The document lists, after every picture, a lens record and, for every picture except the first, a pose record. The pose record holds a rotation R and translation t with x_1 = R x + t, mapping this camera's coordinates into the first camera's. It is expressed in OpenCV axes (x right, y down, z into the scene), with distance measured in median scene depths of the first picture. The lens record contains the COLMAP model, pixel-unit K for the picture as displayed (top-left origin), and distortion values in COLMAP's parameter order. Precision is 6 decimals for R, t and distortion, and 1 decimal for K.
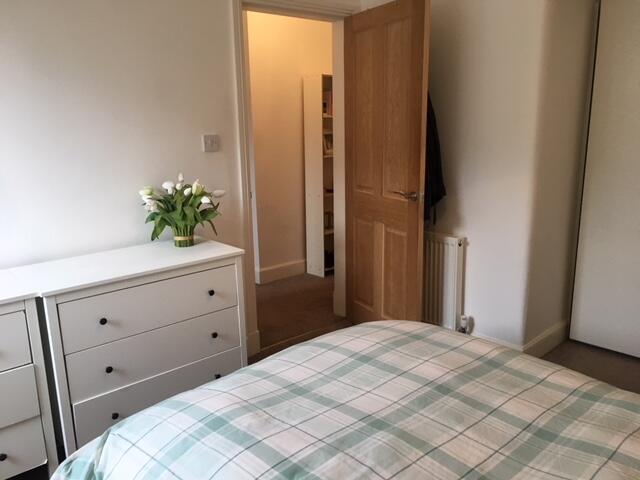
lens RADIAL K [[550.0, 0, 318.8], [0, 550.0, 240.6], [0, 0, 1]] dist [0.061652, -0.080358]
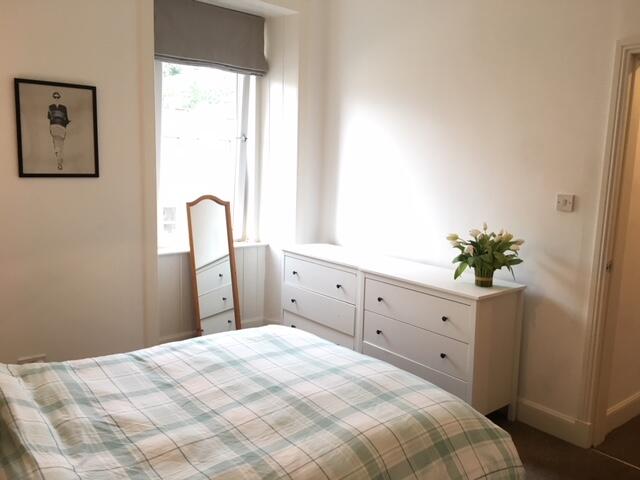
lens RADIAL K [[550.0, 0, 319.2], [0, 550.0, 239.5], [0, 0, 1]] dist [0.061652, -0.080358]
pose [[-0.073131, 0.158551, -0.984639, 1.310823], [-0.242832, 0.954739, 0.171772, -0.280199], [0.967308, 0.251664, -0.031319, 0.976591]]
